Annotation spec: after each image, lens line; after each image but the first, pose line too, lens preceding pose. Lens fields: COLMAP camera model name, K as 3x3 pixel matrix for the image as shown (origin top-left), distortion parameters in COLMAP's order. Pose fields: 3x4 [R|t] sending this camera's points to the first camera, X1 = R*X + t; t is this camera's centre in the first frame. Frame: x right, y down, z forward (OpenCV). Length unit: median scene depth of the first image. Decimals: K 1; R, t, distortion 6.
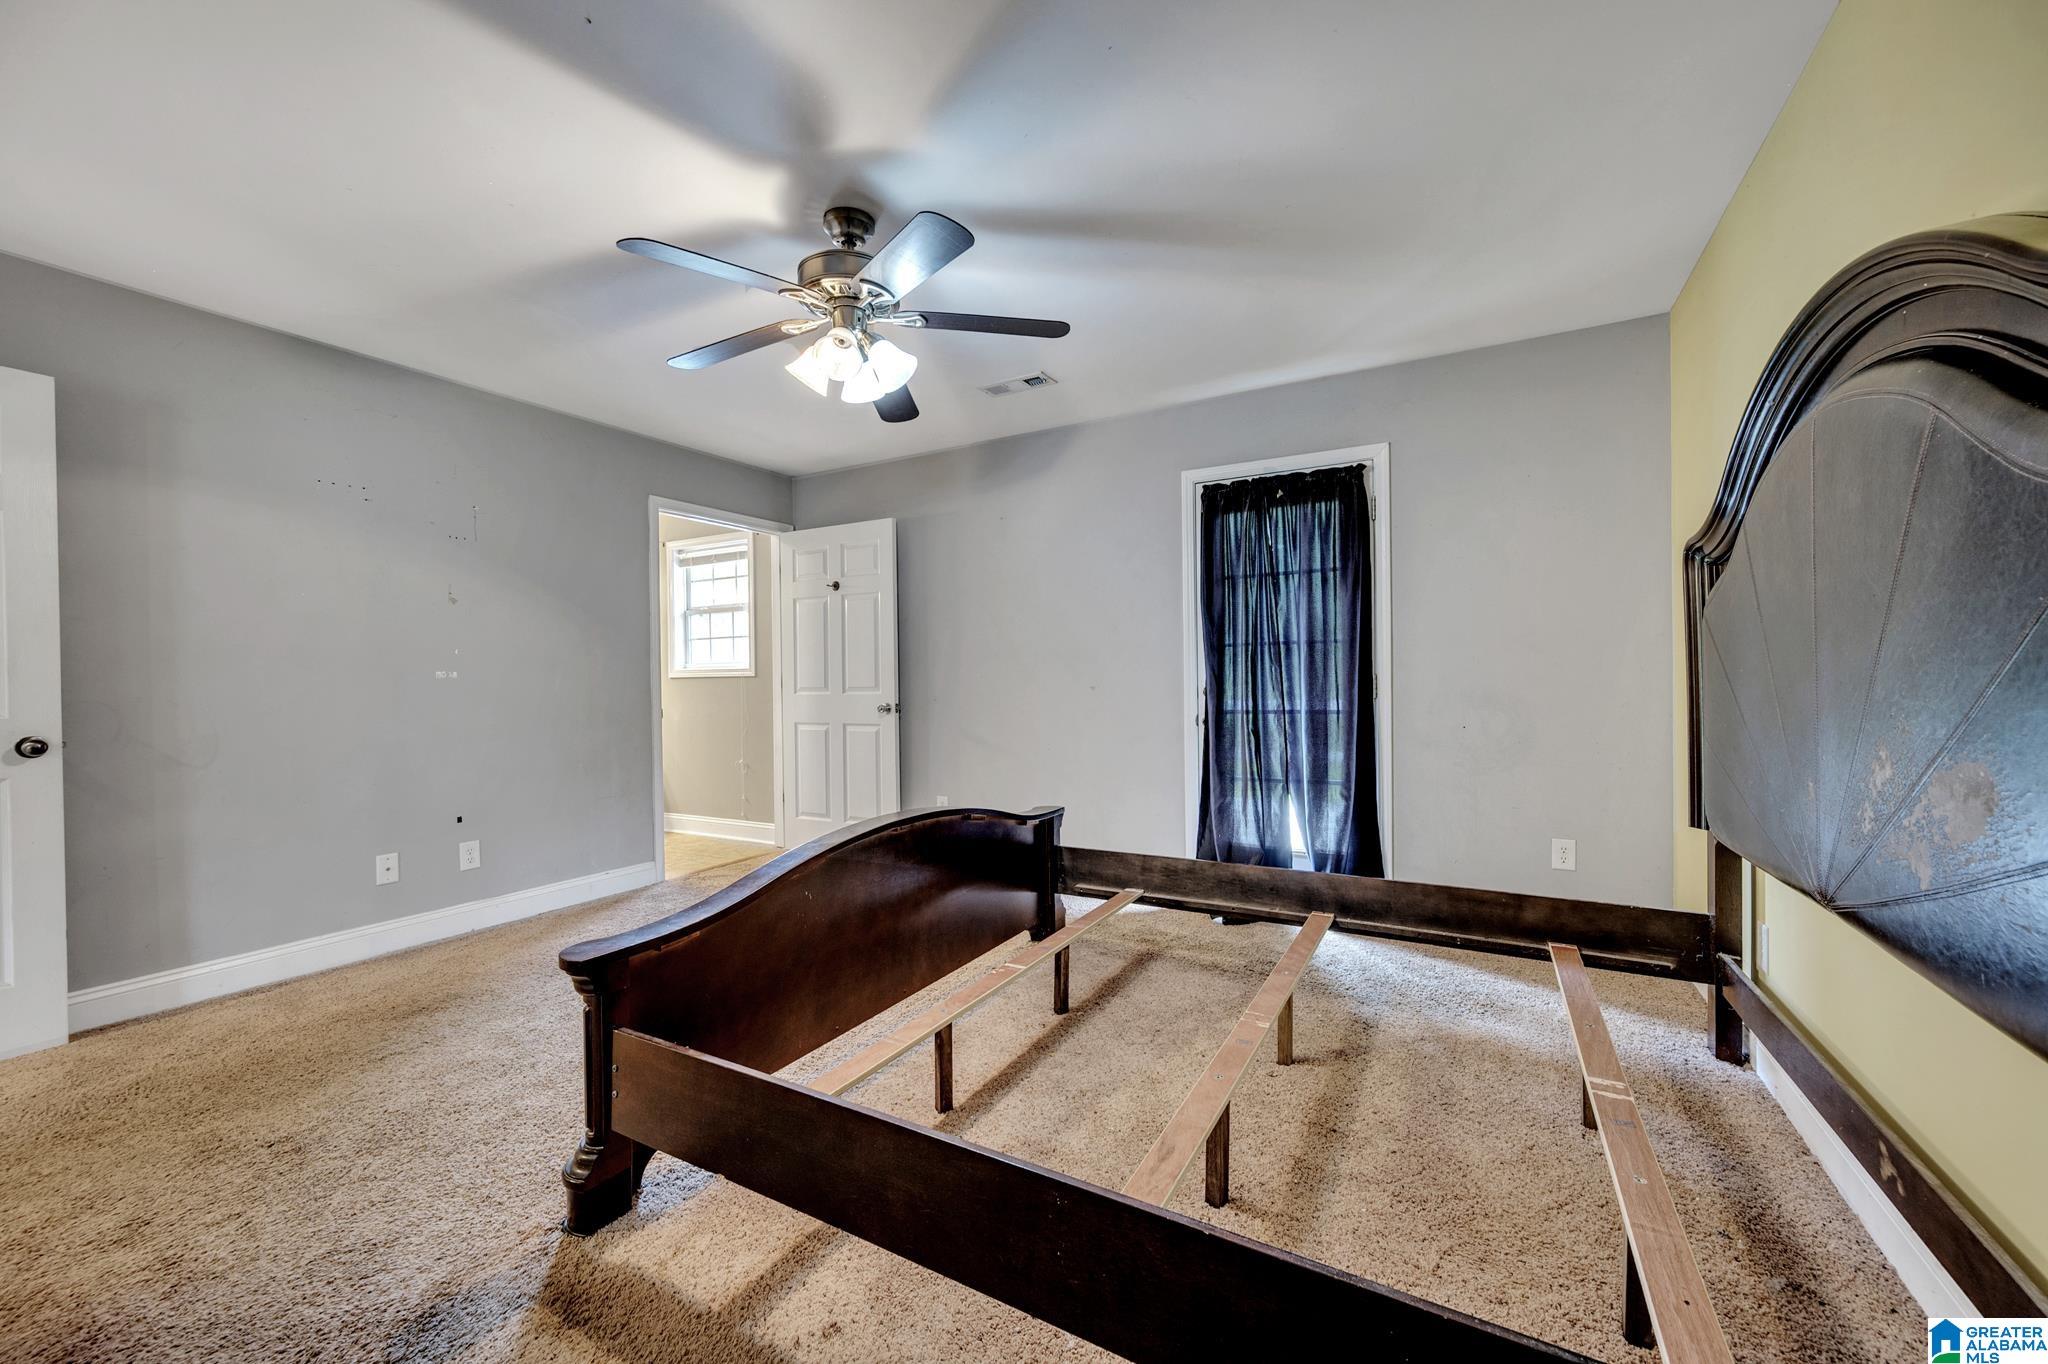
lens RADIAL K [[801.9, 0, 1027.9], [0, 801.9, 689.5], [0, 0, 1]] dist [-0.000466, 0.000356]
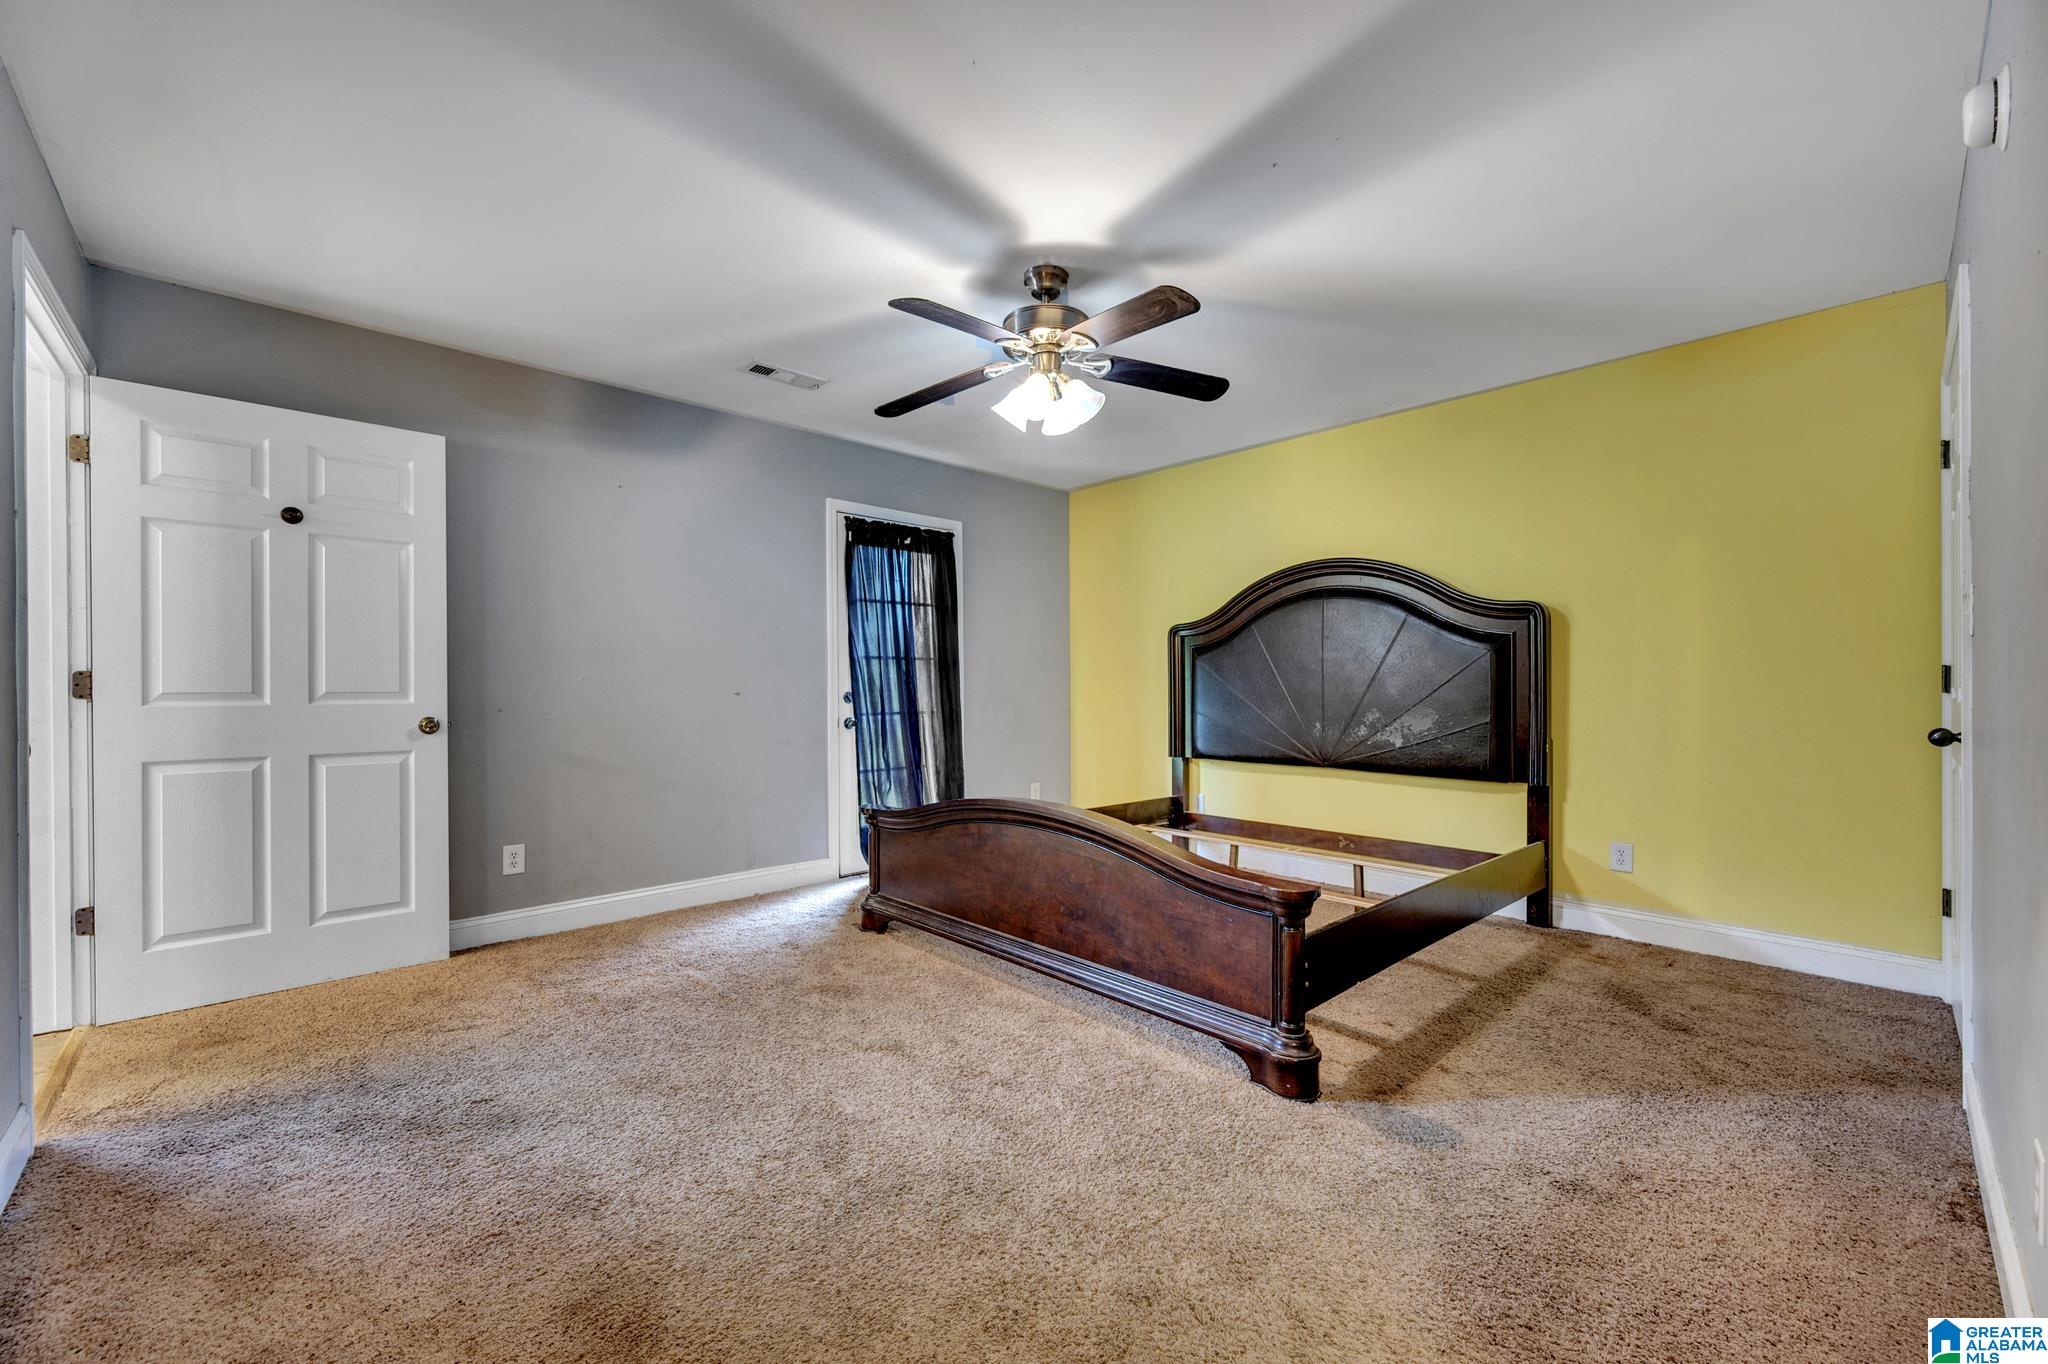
lens RADIAL K [[801.9, 0, 1027.9], [0, 801.9, 689.5], [0, 0, 1]] dist [-0.000466, 0.000356]
pose [[0.298211, 0.003800, 0.954492, -0.789725], [0.000012, 0.999992, -0.003985, -0.005149], [-0.954500, 0.001200, 0.298208, 0.419971]]
